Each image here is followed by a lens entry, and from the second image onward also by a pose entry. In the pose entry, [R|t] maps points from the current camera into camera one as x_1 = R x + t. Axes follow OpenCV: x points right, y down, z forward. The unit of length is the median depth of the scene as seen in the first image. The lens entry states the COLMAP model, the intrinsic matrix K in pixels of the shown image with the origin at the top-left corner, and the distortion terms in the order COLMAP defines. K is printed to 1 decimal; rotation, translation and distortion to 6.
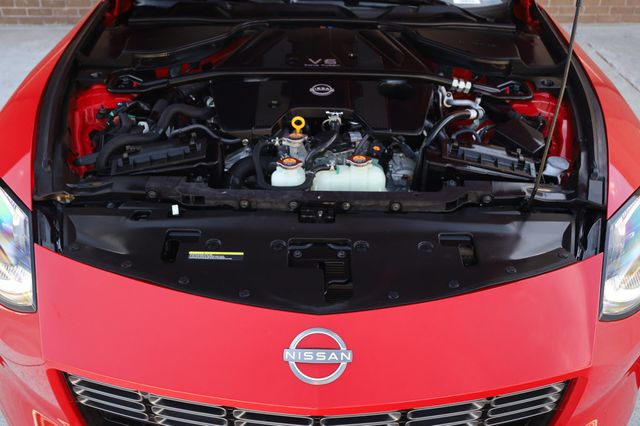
lens RADIAL K [[648.2, 0, 317.7], [0, 648.2, 211.8], [0, 0, 1]] dist [0.003535, 0.000000]
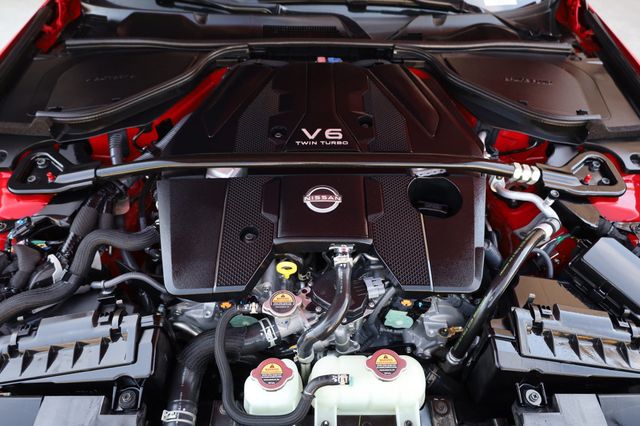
lens RADIAL K [[431.6, 0, 325.3], [0, 431.6, 215.3], [0, 0, 1]] dist [-0.001115, 0.001790]
pose [[0.999781, -0.017413, 0.011581, 0.003839], [0.013858, 0.966377, 0.256755, -0.267489], [-0.015663, -0.256538, 0.966407, 0.538127]]
